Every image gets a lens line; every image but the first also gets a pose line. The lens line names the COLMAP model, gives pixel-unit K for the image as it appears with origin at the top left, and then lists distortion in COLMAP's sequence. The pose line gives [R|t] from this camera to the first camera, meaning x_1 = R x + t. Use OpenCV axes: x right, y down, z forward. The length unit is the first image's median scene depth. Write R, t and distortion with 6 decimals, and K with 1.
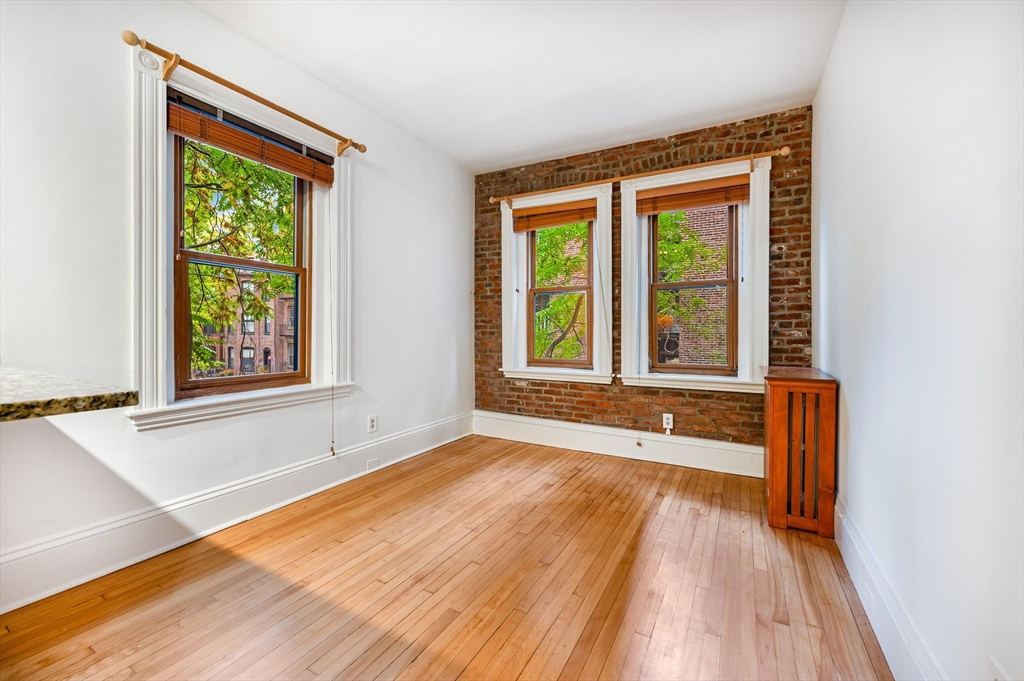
lens RADIAL K [[414.5, 0, 516.2], [0, 414.5, 335.4], [0, 0, 1]] dist [-0.002726, 0.000854]
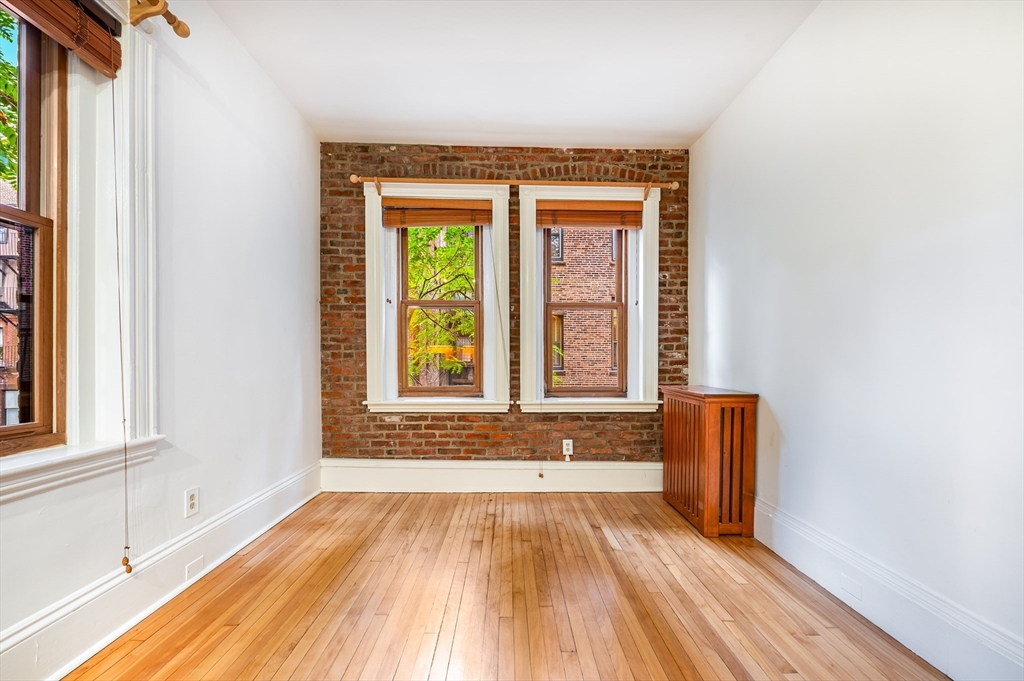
lens RADIAL K [[414.5, 0, 474.0], [0, 414.5, 368.8], [0, 0, 1]] dist [-0.002726, 0.000854]
pose [[0.865173, -0.006575, 0.501431, -0.314168], [0.004740, 0.999977, 0.004934, 0.021438], [-0.501452, -0.001892, 0.865184, 0.298342]]
